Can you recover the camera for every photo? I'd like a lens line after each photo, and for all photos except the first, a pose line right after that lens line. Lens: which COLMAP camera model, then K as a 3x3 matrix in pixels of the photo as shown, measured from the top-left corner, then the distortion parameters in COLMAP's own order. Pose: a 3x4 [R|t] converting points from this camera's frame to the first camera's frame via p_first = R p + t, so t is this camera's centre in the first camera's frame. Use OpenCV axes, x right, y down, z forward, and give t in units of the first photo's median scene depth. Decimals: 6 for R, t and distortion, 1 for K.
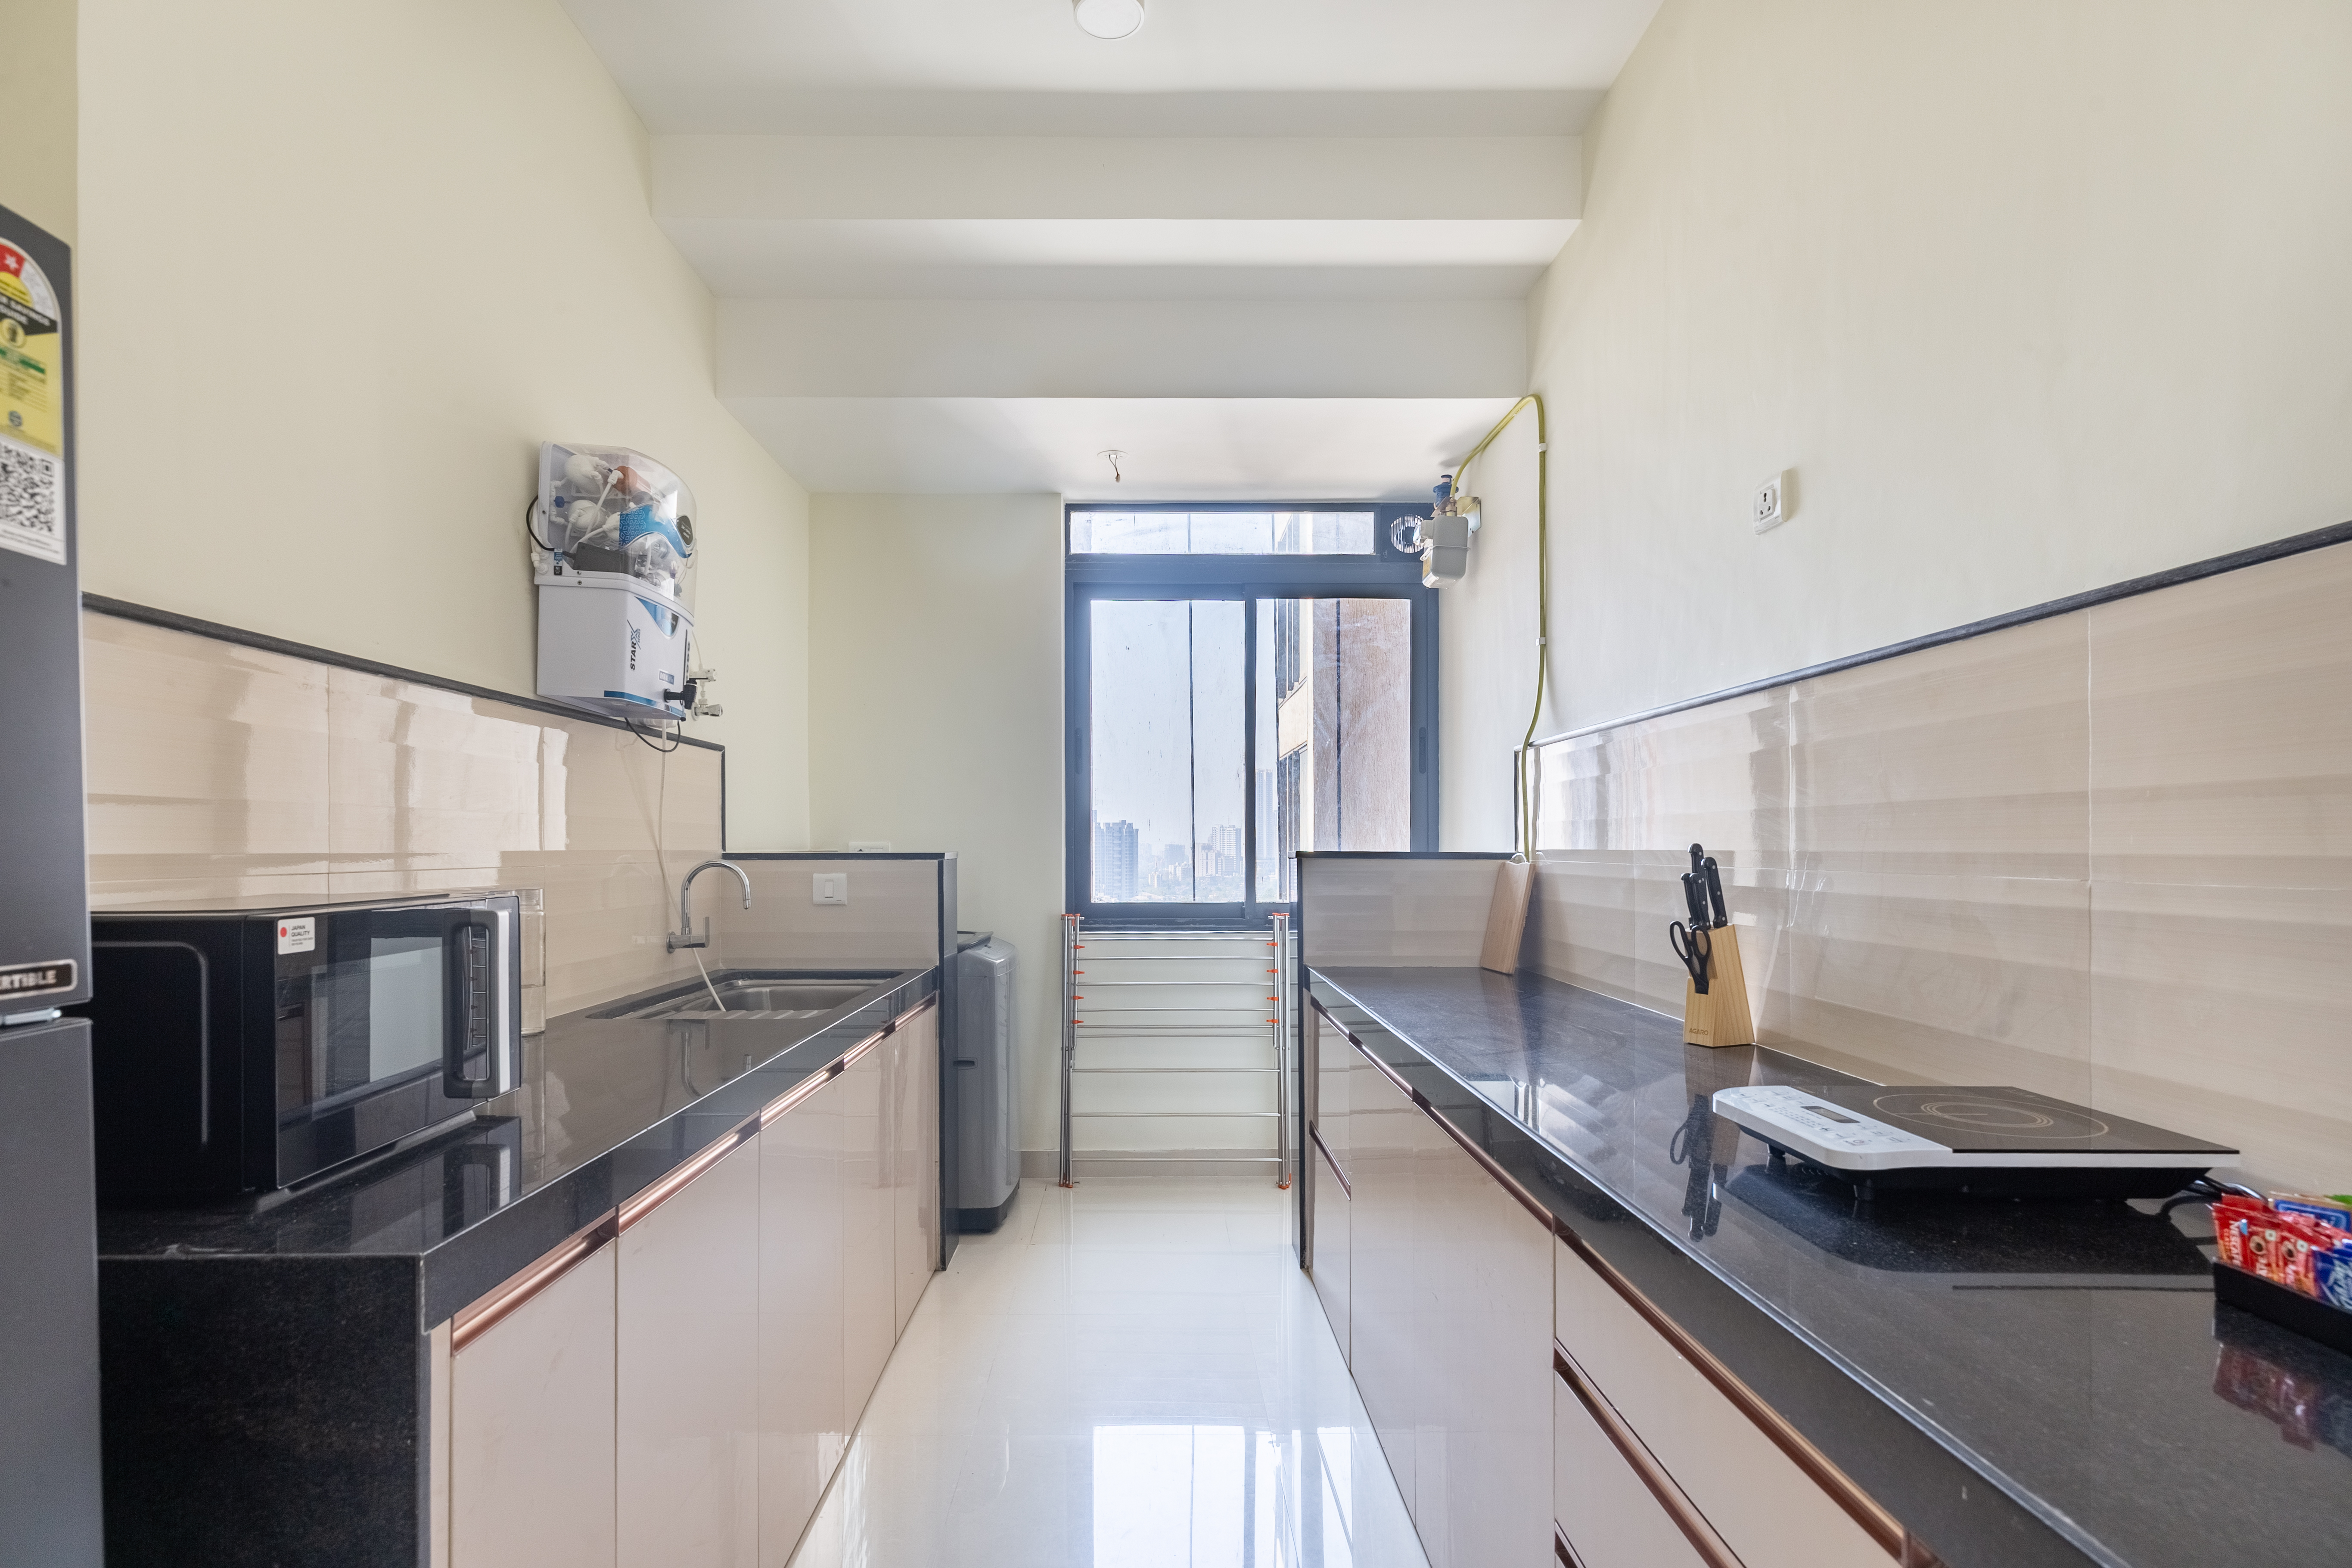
lens RADIAL K [[1184.0, 0, 1163.1], [0, 1184.0, 846.7], [0, 0, 1]] dist [0.001877, 0.001260]
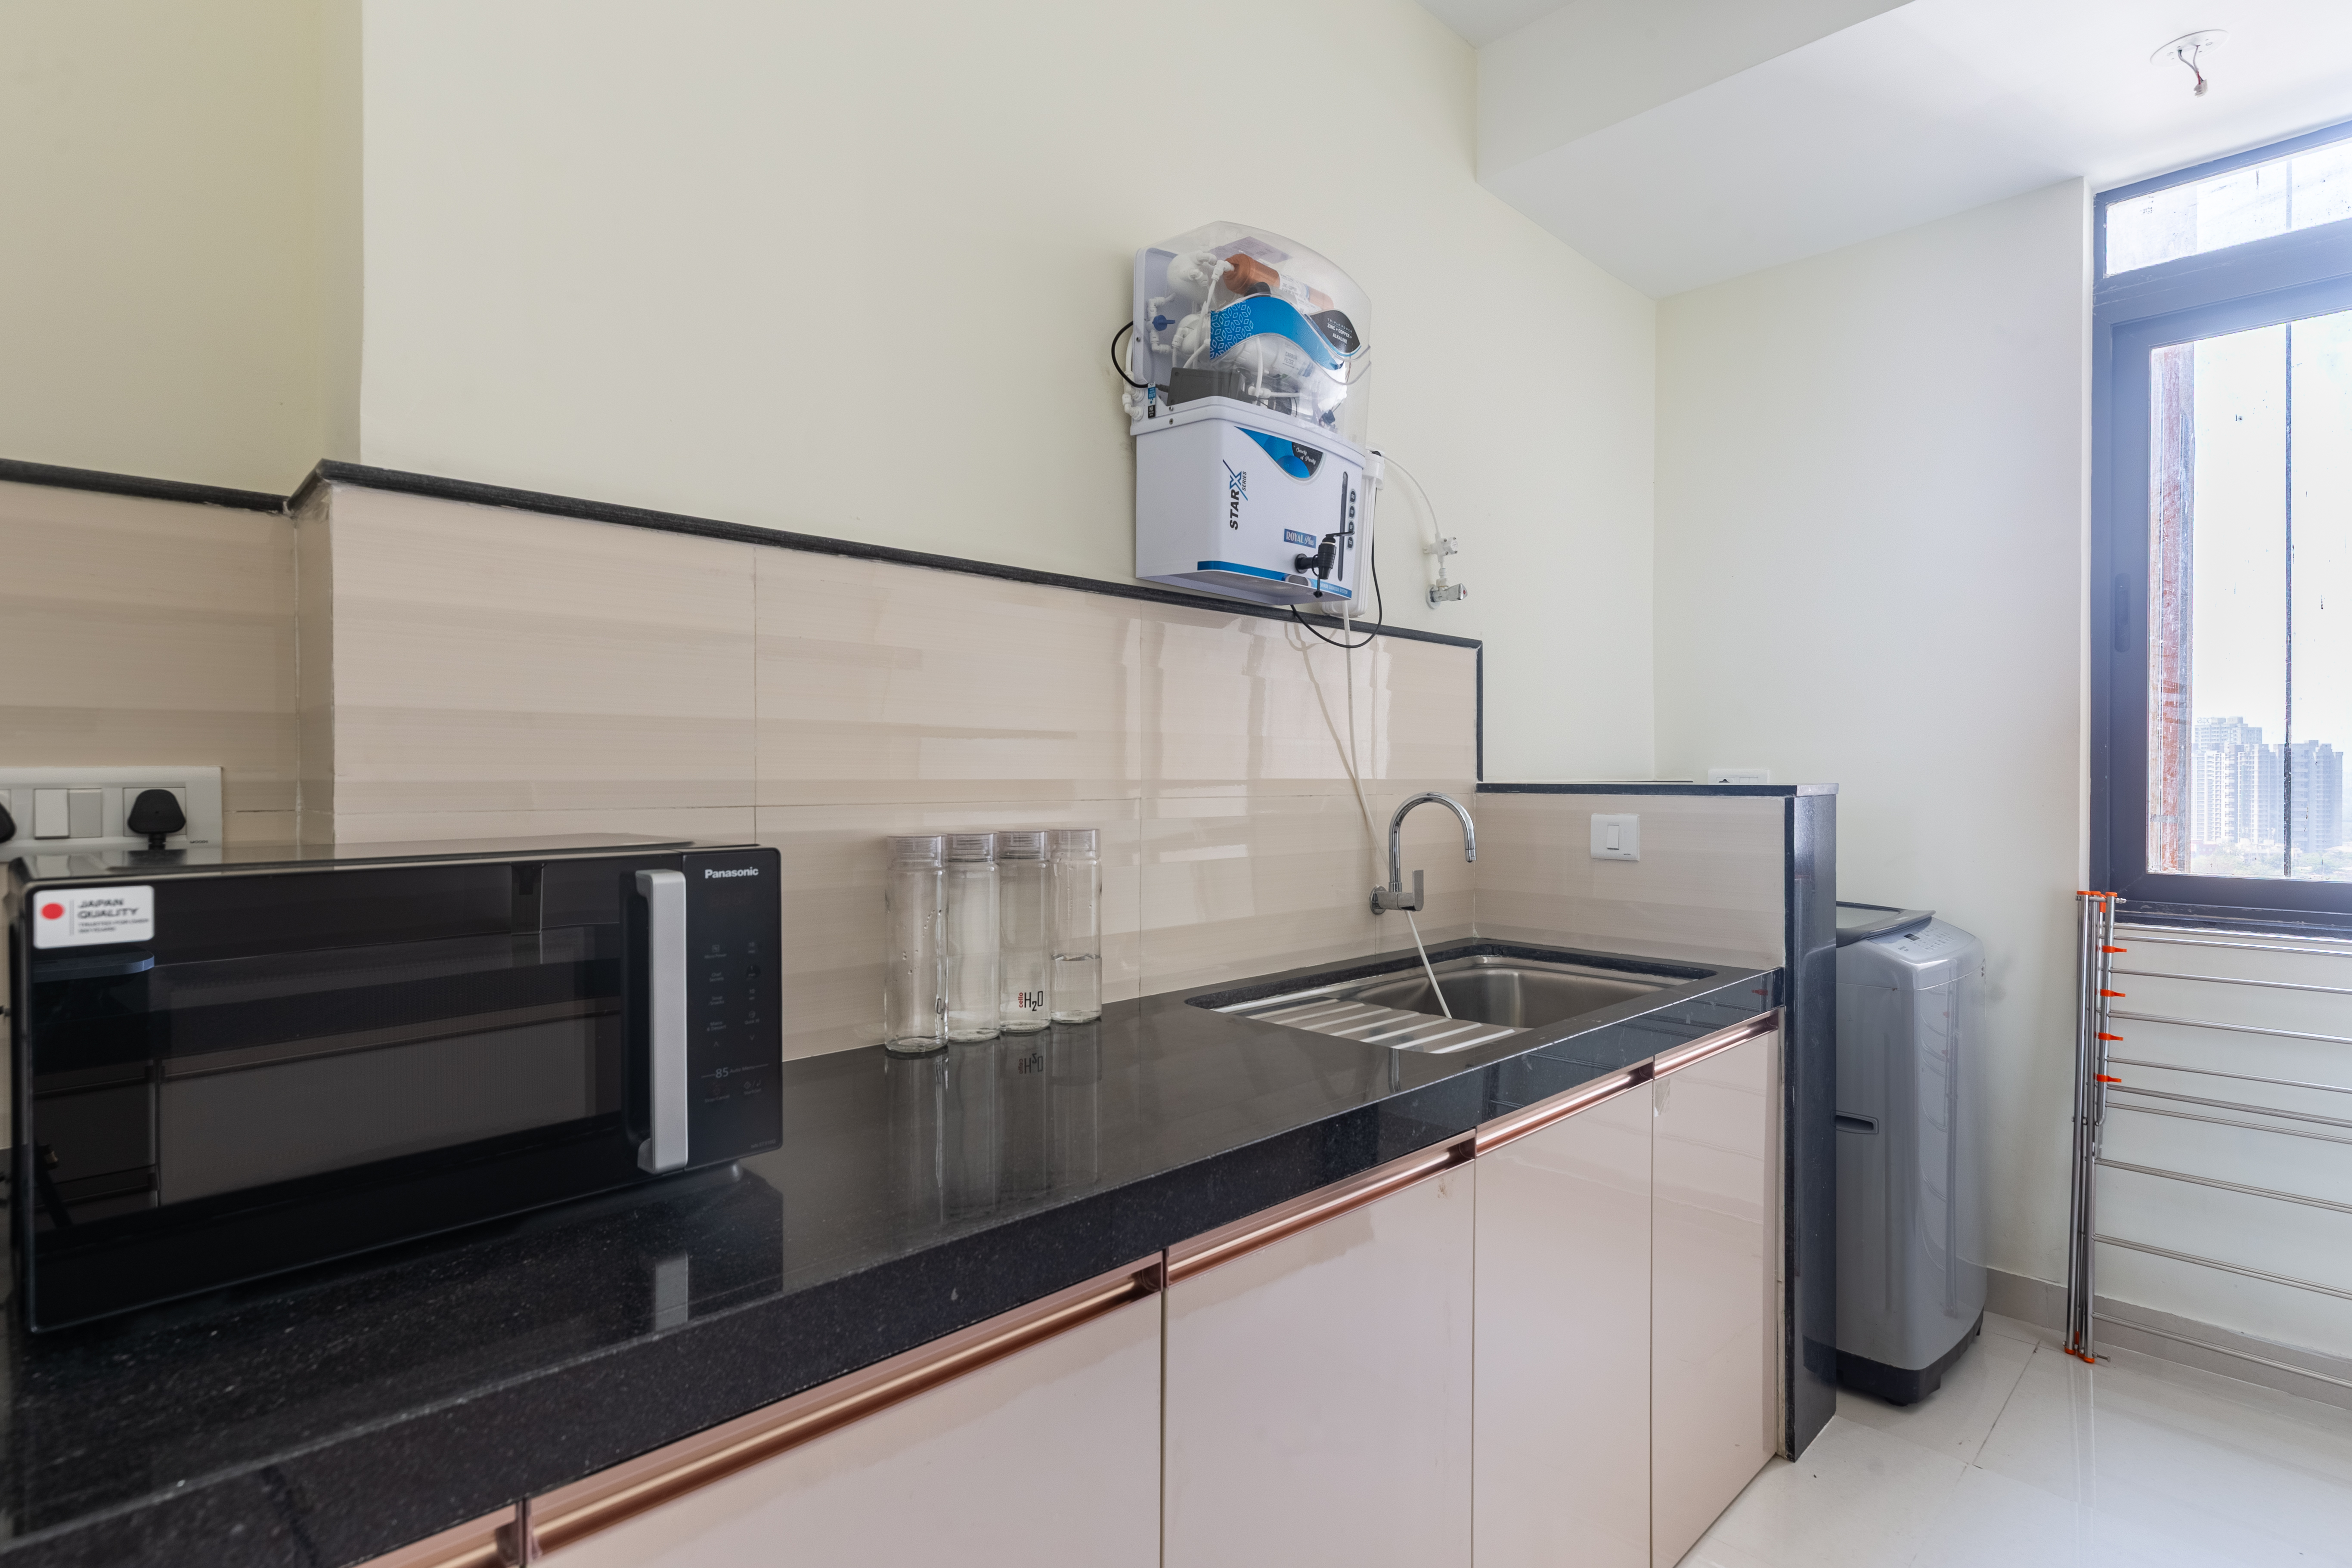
lens RADIAL K [[1169.0, 0, 1176.0], [0, 1169.0, 784.0], [0, 0, 1]] dist [0.000951, 0.000071]
pose [[0.691299, 0.006463, -0.722540, 0.034668], [-0.001727, 0.999972, 0.007293, 0.000348], [0.722567, -0.003793, 0.691291, 0.385299]]
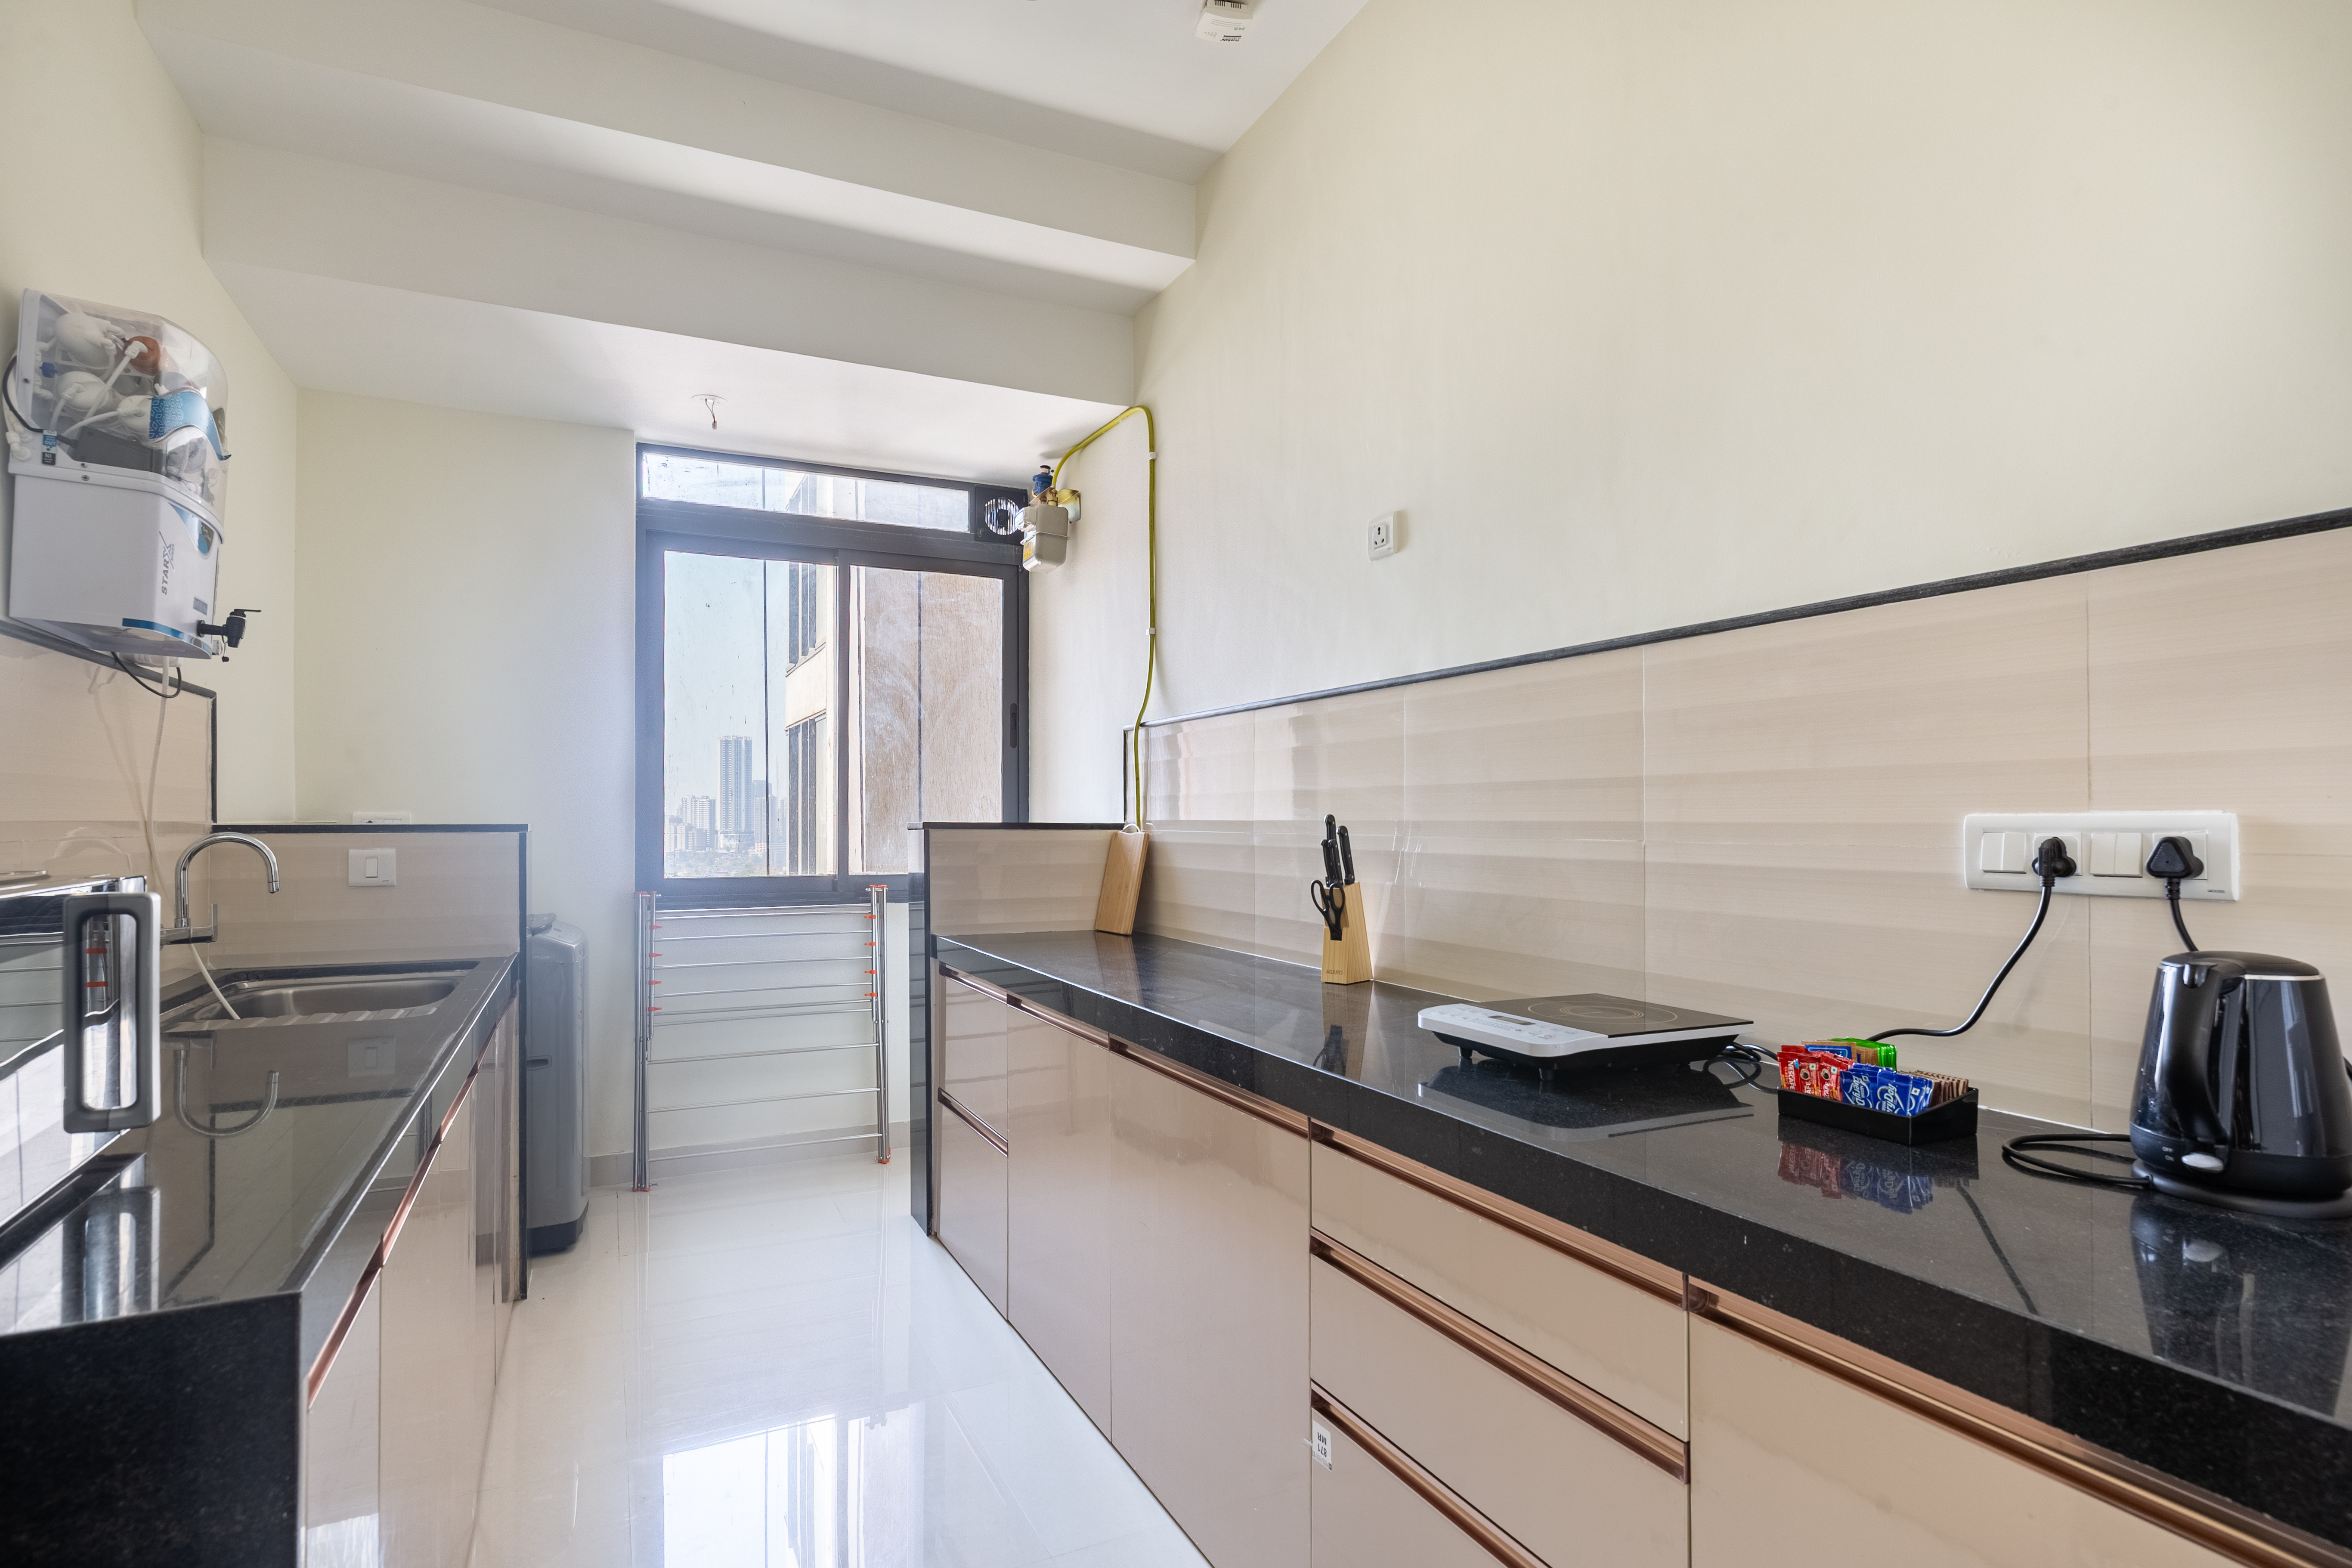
lens RADIAL K [[1195.1, 0, 1184.9], [0, 1195.1, 807.9], [0, 0, 1]] dist [0.000481, 0.001250]
pose [[0.903364, 0.004197, 0.428854, -0.137411], [-0.000139, 0.999955, -0.009494, 0.001470], [-0.428874, 0.008517, 0.903324, -0.017023]]
